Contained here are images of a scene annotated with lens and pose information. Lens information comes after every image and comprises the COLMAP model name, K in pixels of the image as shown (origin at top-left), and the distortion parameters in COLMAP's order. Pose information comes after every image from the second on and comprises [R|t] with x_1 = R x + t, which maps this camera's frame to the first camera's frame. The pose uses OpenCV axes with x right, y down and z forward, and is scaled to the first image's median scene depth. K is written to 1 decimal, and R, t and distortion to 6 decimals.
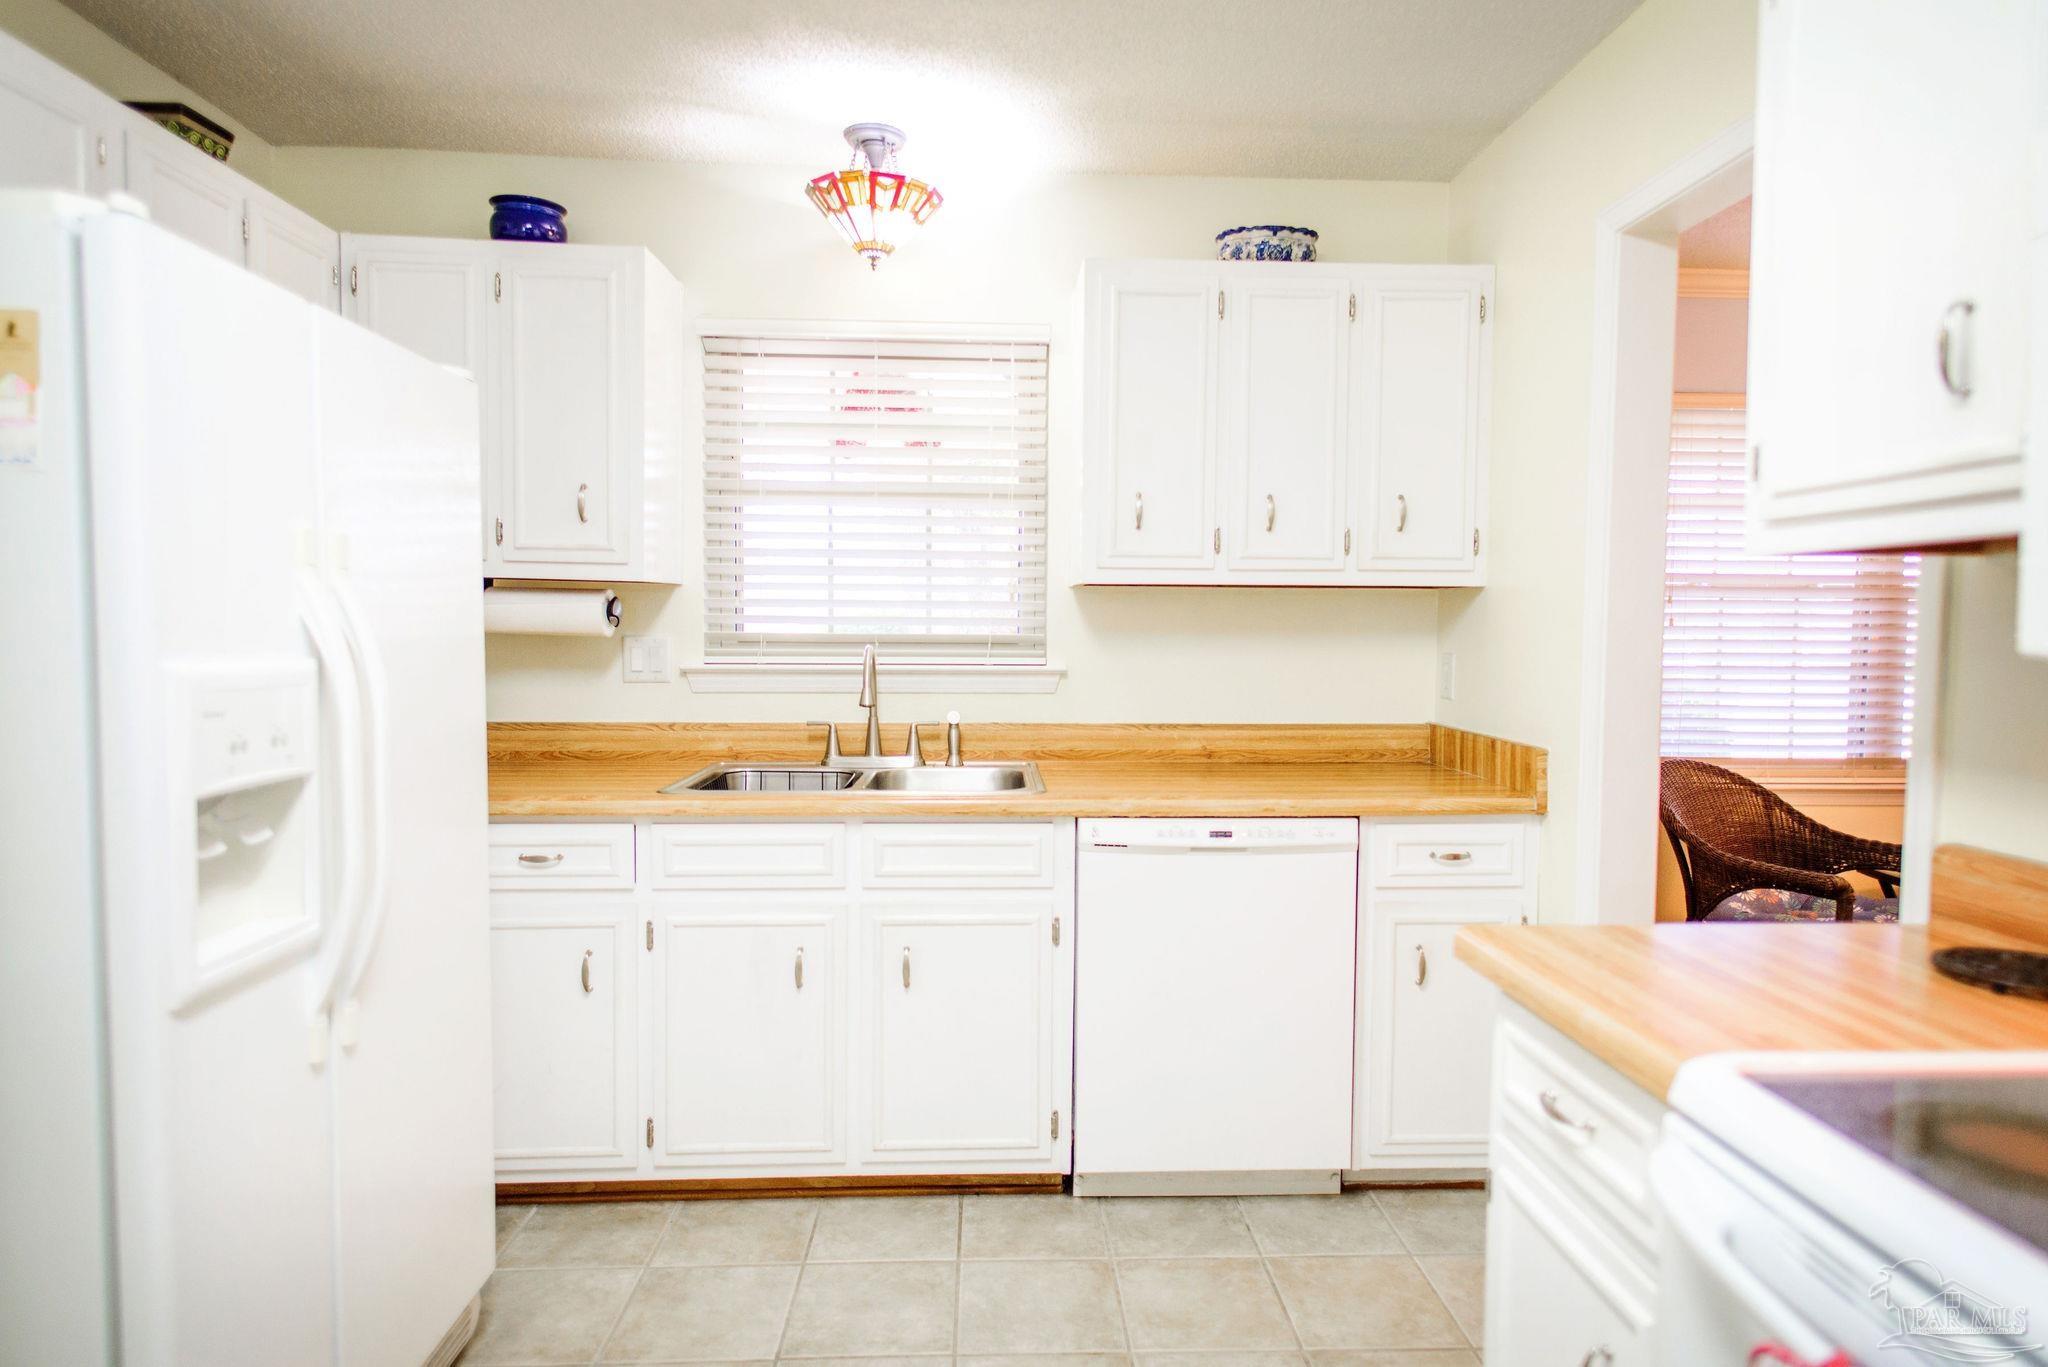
lens RADIAL K [[1218.1, 0, 1033.6], [0, 1218.1, 678.8], [0, 0, 1]] dist [0.003534, 0.024756]
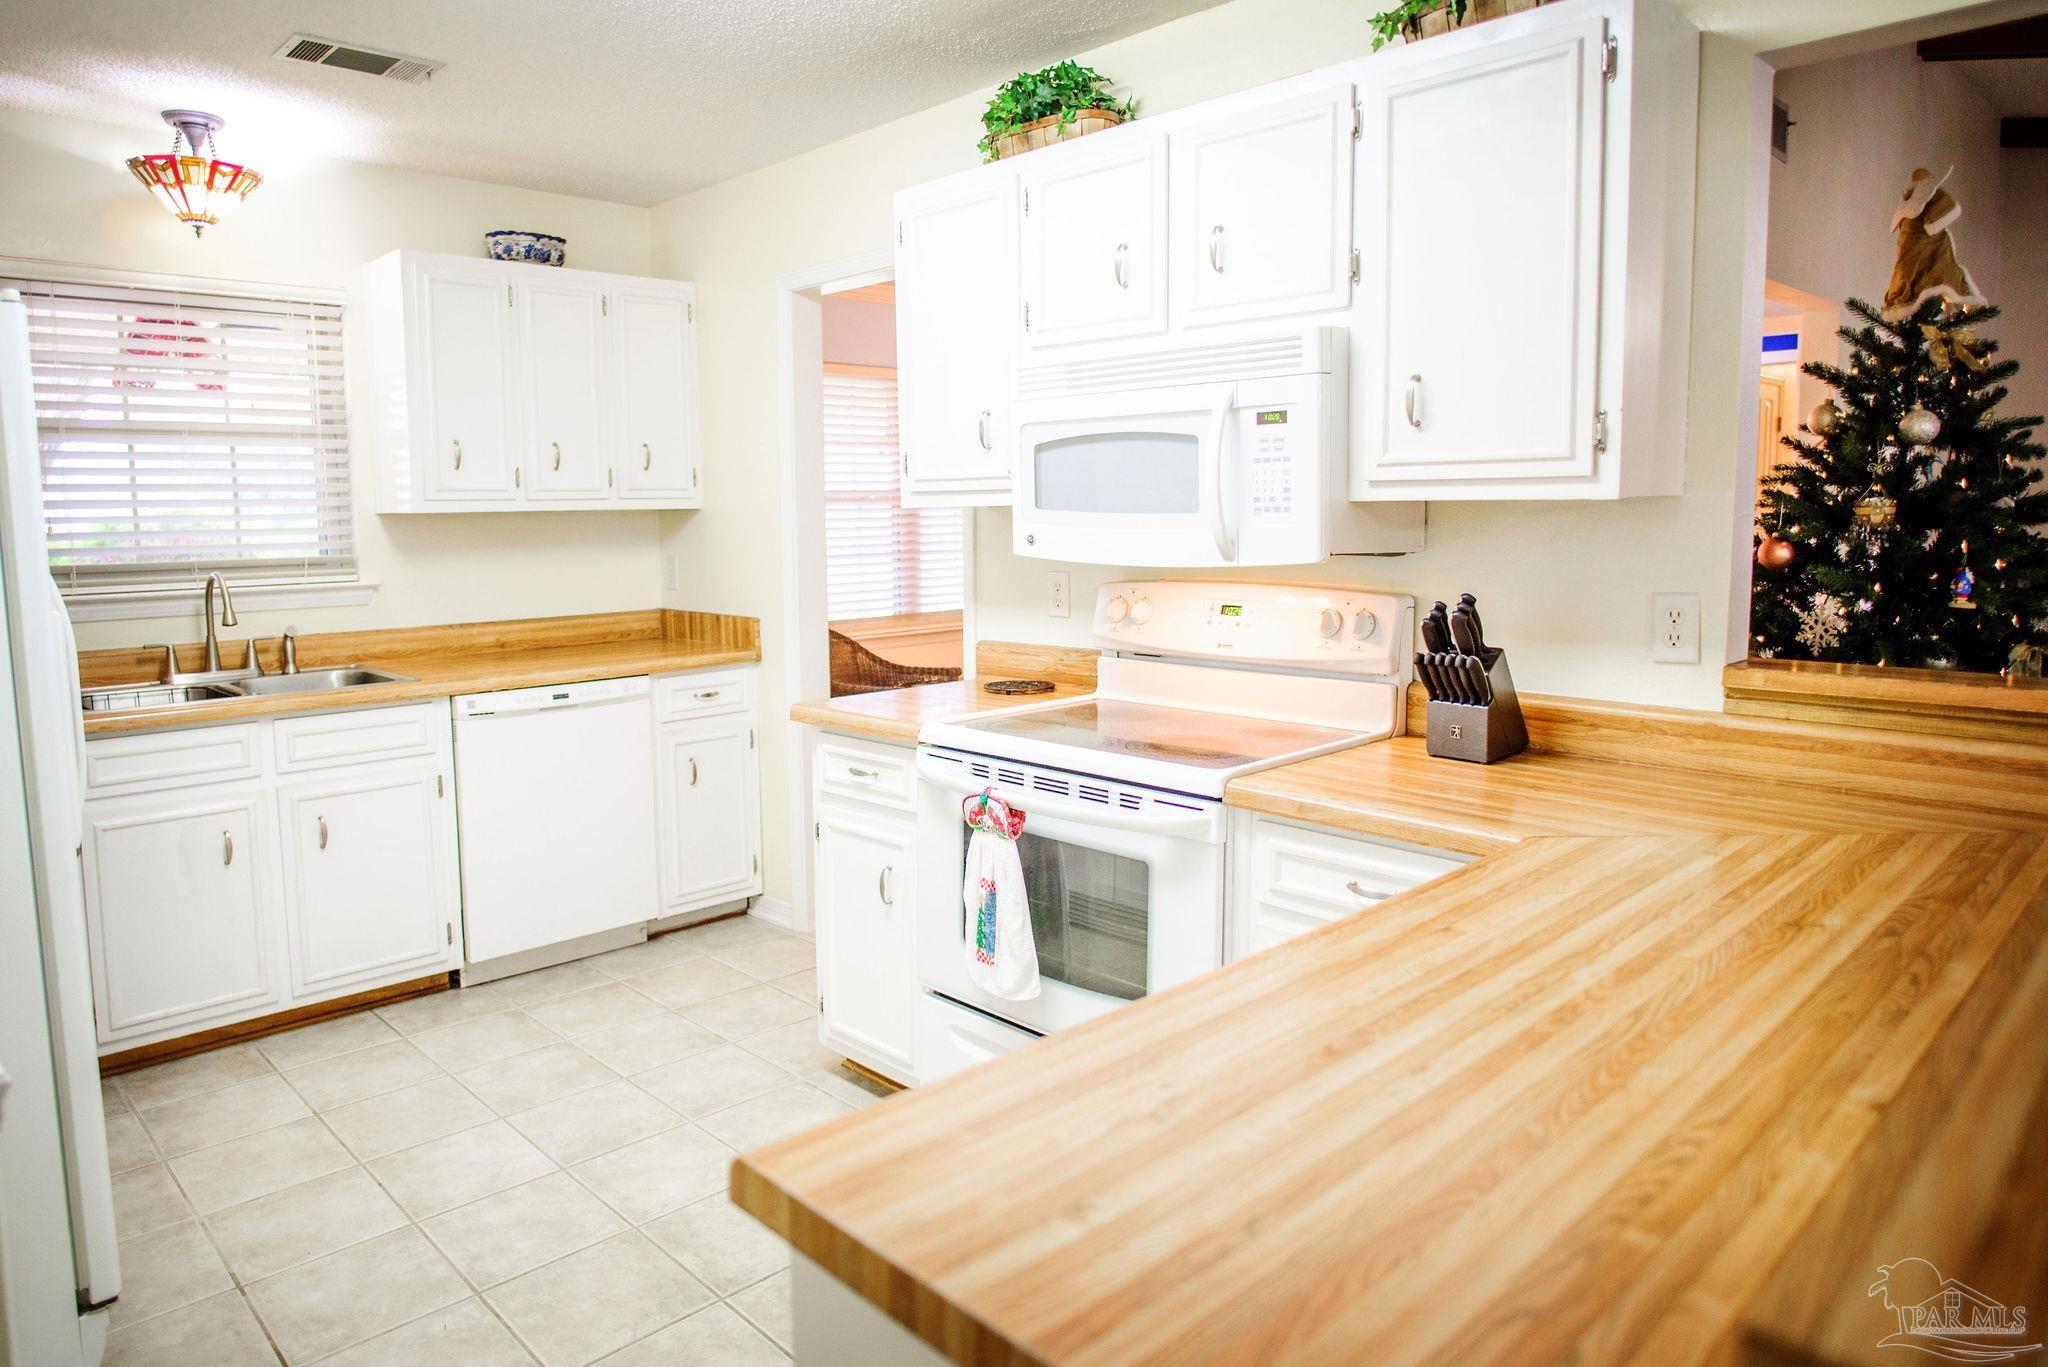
lens RADIAL K [[1182.5, 0, 1035.6], [0, 1182.5, 683.1], [0, 0, 1]] dist [-0.039018, 0.016620]
pose [[0.739122, -0.111539, 0.664272, -0.293556], [0.049003, 0.992485, 0.112124, -0.009052], [-0.671786, -0.050322, 0.739034, -0.305694]]
